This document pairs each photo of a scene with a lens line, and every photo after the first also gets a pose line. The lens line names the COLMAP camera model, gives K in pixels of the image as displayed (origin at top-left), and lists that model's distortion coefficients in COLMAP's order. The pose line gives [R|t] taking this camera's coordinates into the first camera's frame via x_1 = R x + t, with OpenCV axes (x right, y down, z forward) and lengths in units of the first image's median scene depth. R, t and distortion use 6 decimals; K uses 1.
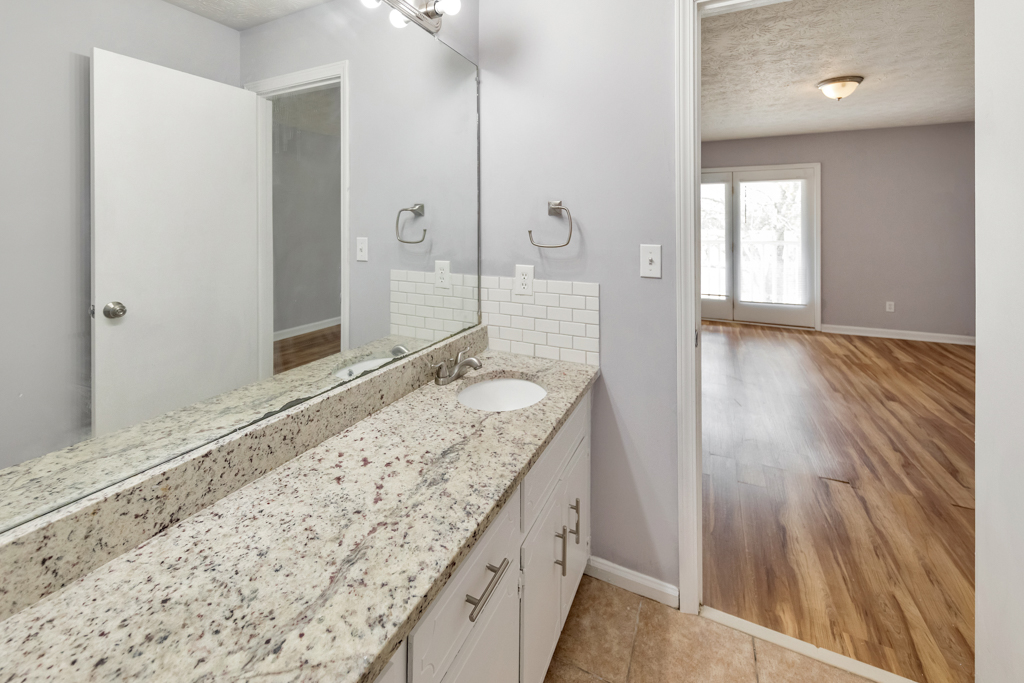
lens RADIAL K [[399.3, 0, 519.5], [0, 399.3, 345.9], [0, 0, 1]] dist [-0.000133, 0.000005]
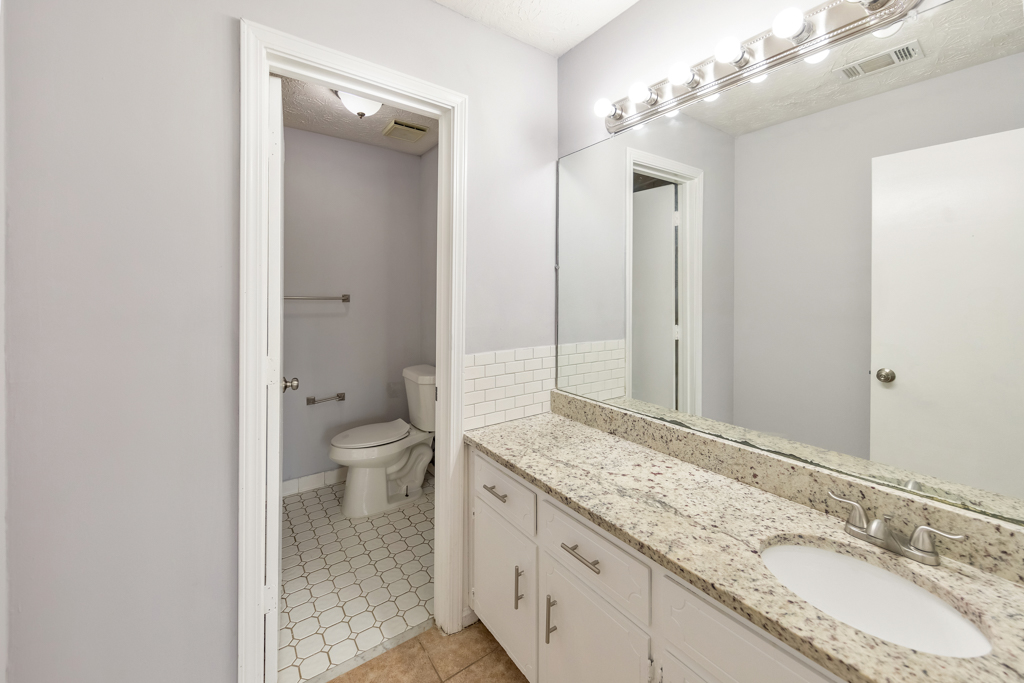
lens RADIAL K [[399.3, 0, 519.5], [0, 399.3, 345.9], [0, 0, 1]] dist [-0.000133, 0.000005]
pose [[-0.475769, 0.115777, -0.871917, 1.054988], [-0.258850, 0.928970, 0.264597, -0.391699], [0.840619, 0.351583, -0.412006, 1.022539]]
